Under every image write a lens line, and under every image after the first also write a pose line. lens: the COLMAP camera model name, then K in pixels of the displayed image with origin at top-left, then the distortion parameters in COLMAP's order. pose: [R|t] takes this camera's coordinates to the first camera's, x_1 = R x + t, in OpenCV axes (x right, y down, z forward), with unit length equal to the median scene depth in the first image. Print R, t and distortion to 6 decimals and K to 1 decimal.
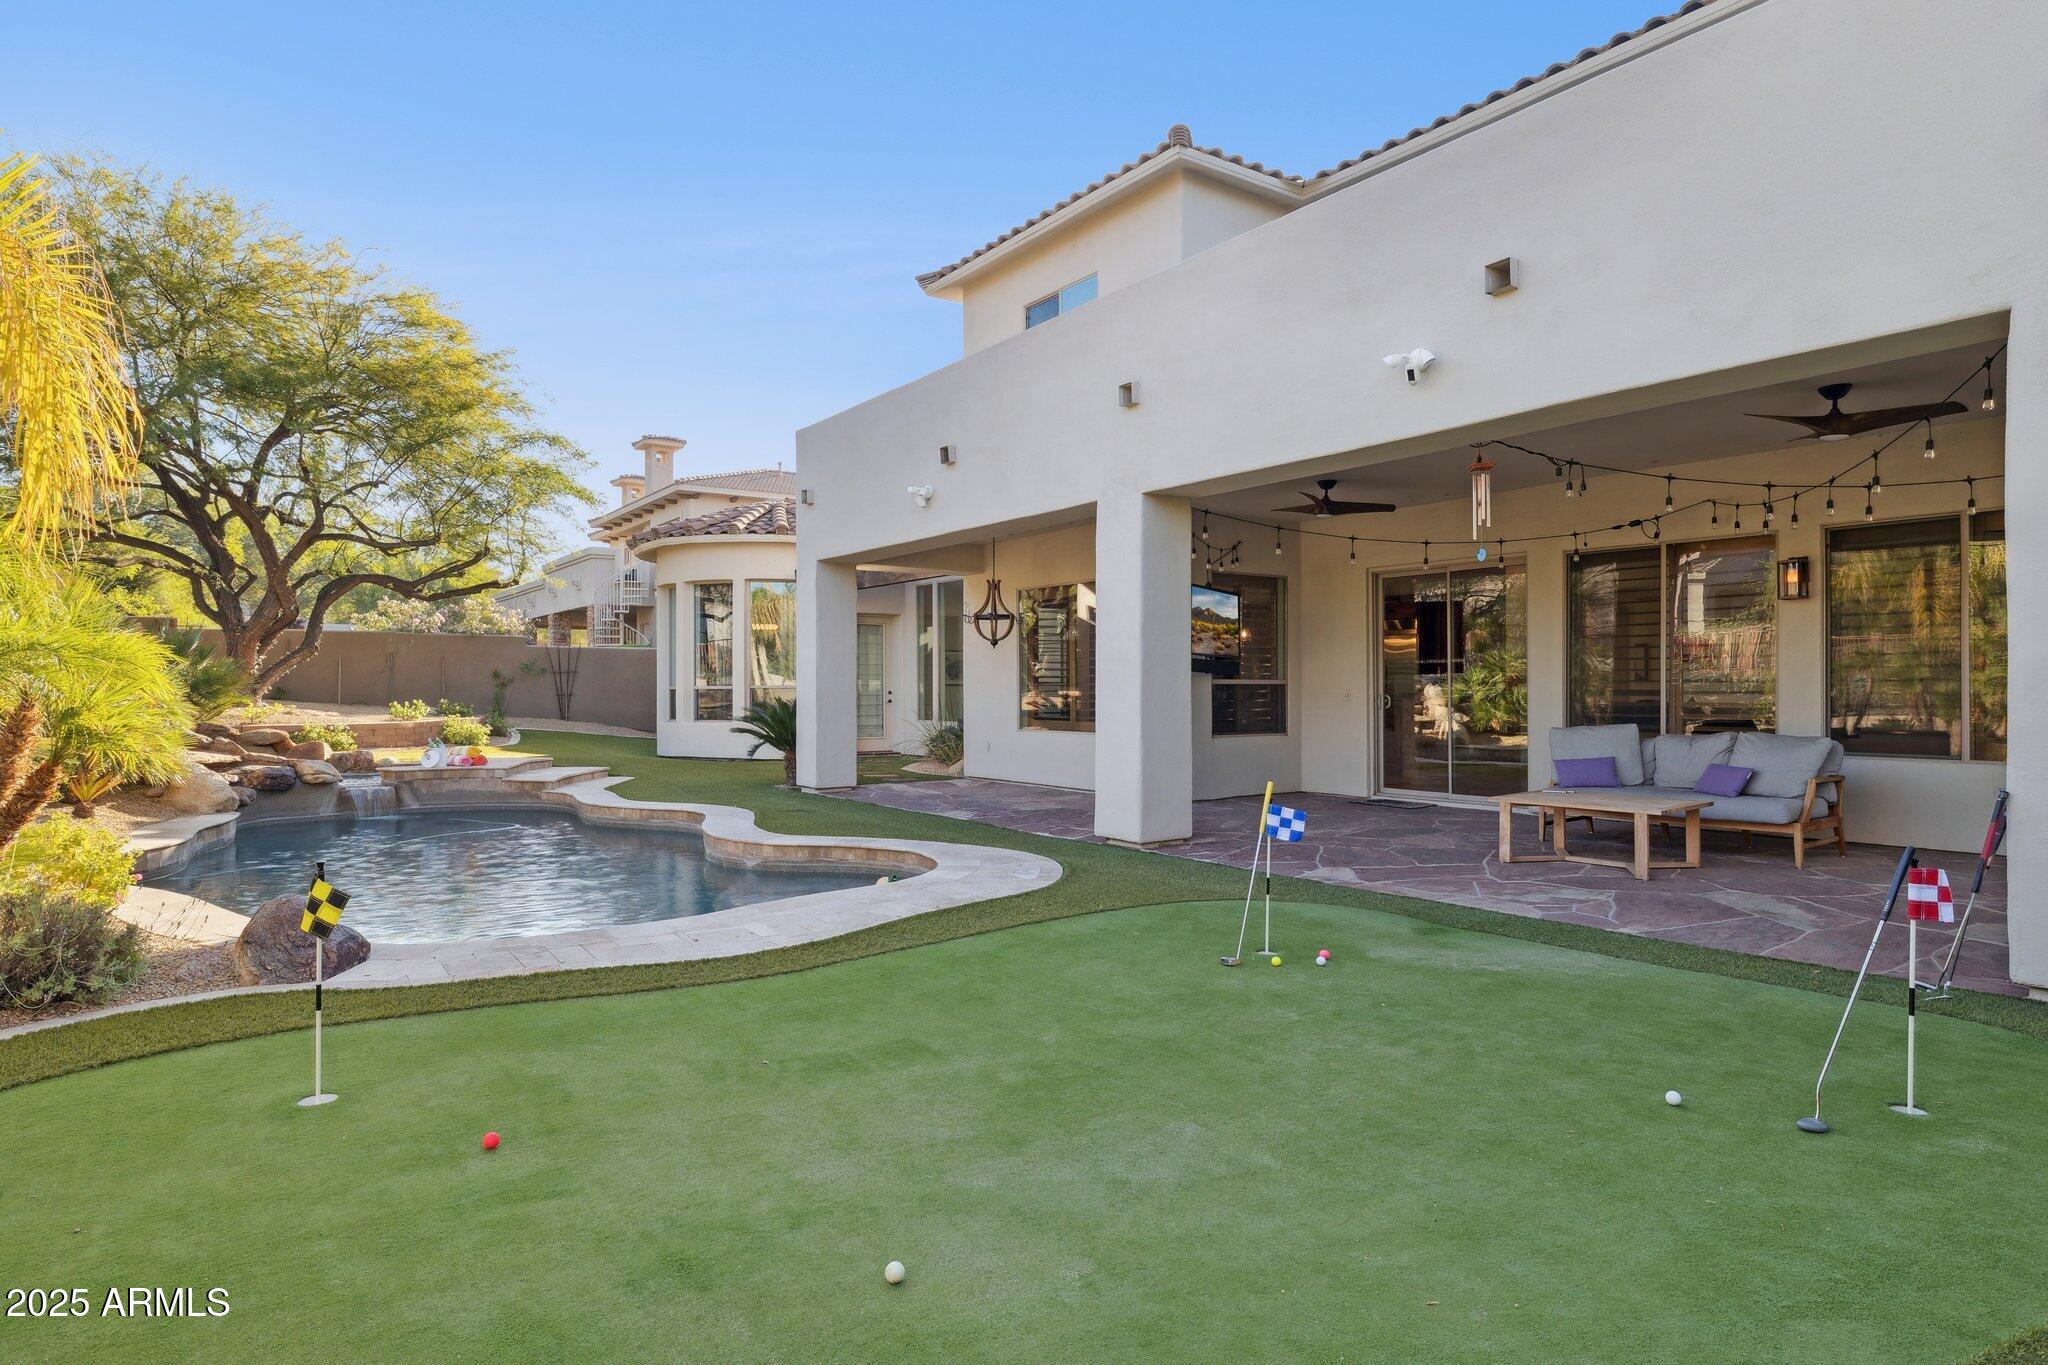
lens RADIAL K [[1165.3, 0, 1014.1], [0, 1165.3, 689.4], [0, 0, 1]] dist [0.000138, -0.001036]
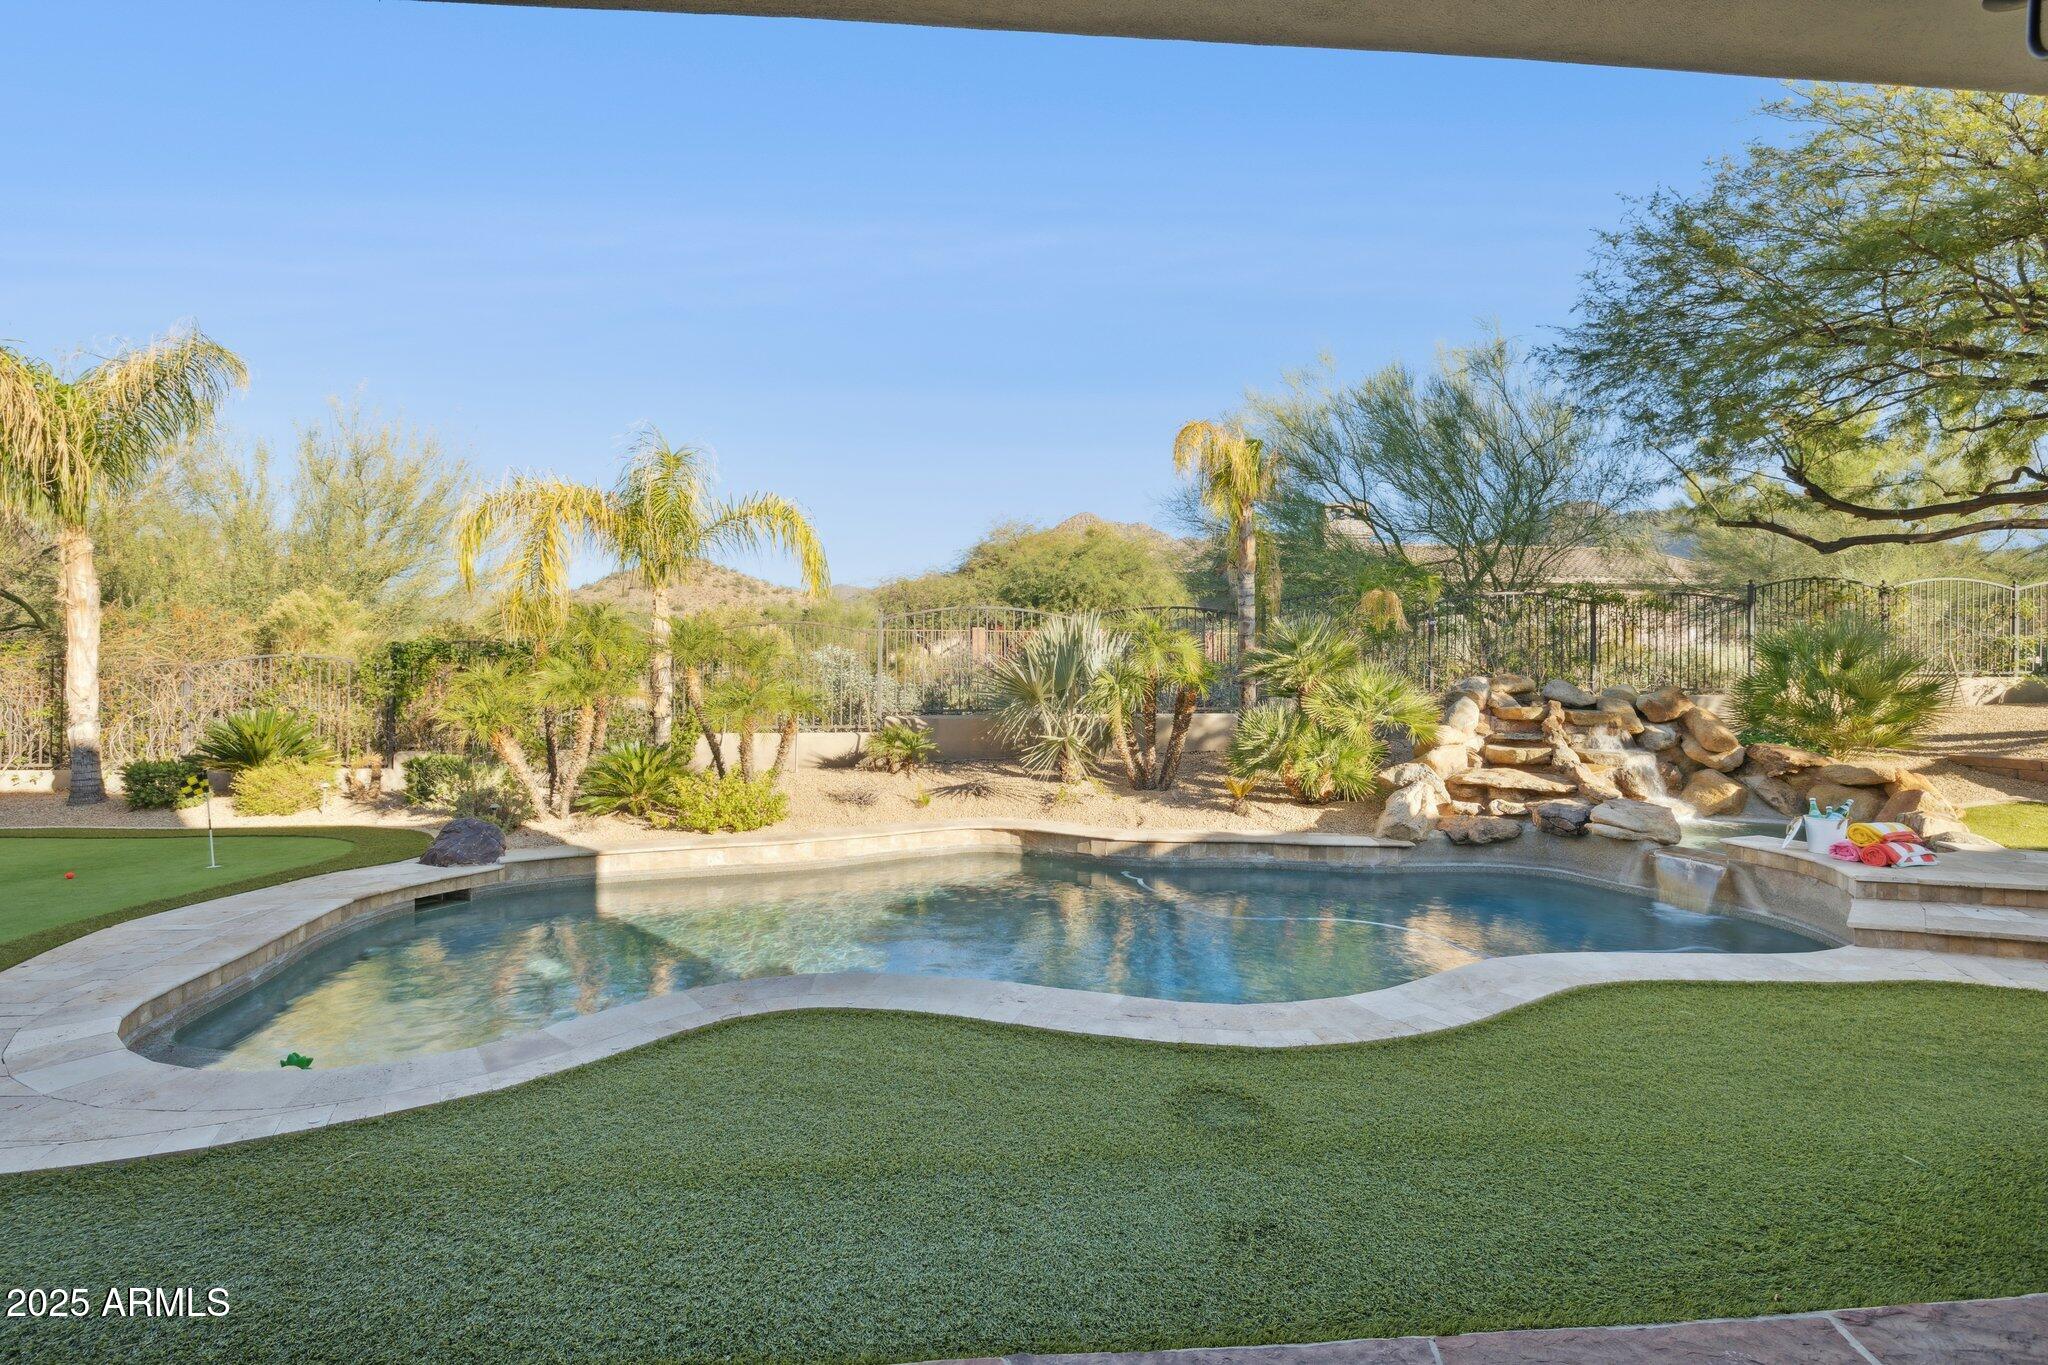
lens RADIAL K [[906.2, 0, 1026.3], [0, 906.2, 675.4], [0, 0, 1]] dist [-0.011725, 0.002498]
pose [[-0.500279, -0.009352, -0.865814, 0.050236], [-0.002303, 0.999953, -0.009470, -0.010547], [0.865861, -0.002744, -0.500277, 0.905181]]
